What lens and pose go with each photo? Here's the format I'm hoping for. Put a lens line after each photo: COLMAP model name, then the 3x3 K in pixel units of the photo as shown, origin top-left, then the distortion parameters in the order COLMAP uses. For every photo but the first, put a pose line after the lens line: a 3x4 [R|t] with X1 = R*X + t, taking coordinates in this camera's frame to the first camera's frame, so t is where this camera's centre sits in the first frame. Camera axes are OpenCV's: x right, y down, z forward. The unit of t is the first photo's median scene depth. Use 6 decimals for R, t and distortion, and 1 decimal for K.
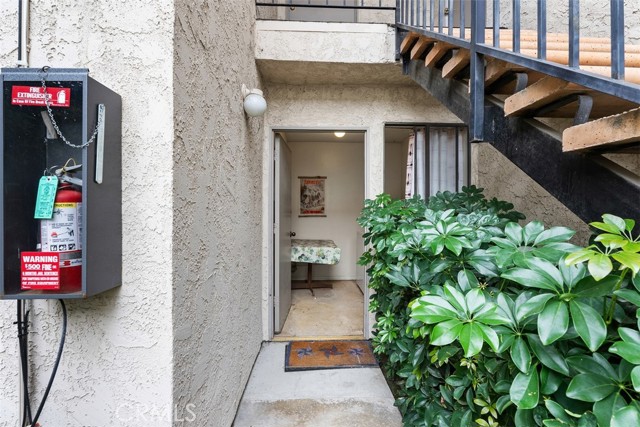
lens RADIAL K [[289.9, 0, 325.3], [0, 289.9, 202.6], [0, 0, 1]] dist [0.000412, -0.000198]
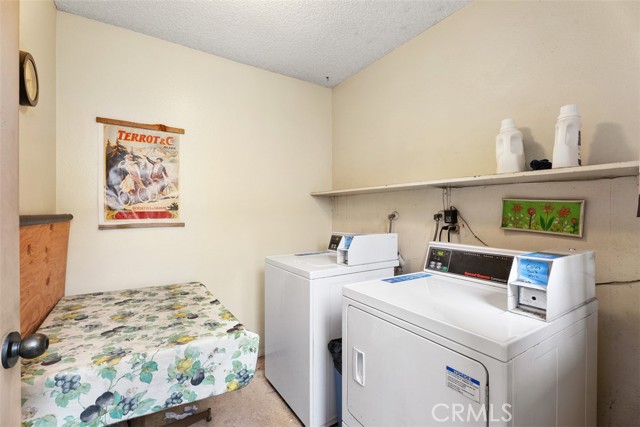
lens RADIAL K [[289.9, 0, 325.3], [0, 289.9, 202.6], [0, 0, 1]] dist [0.000412, -0.000198]
pose [[0.859453, 0.000843, 0.511214, -0.034204], [-0.002437, 0.999994, 0.002448, 0.014109], [-0.511209, -0.003350, 0.859450, 0.546963]]
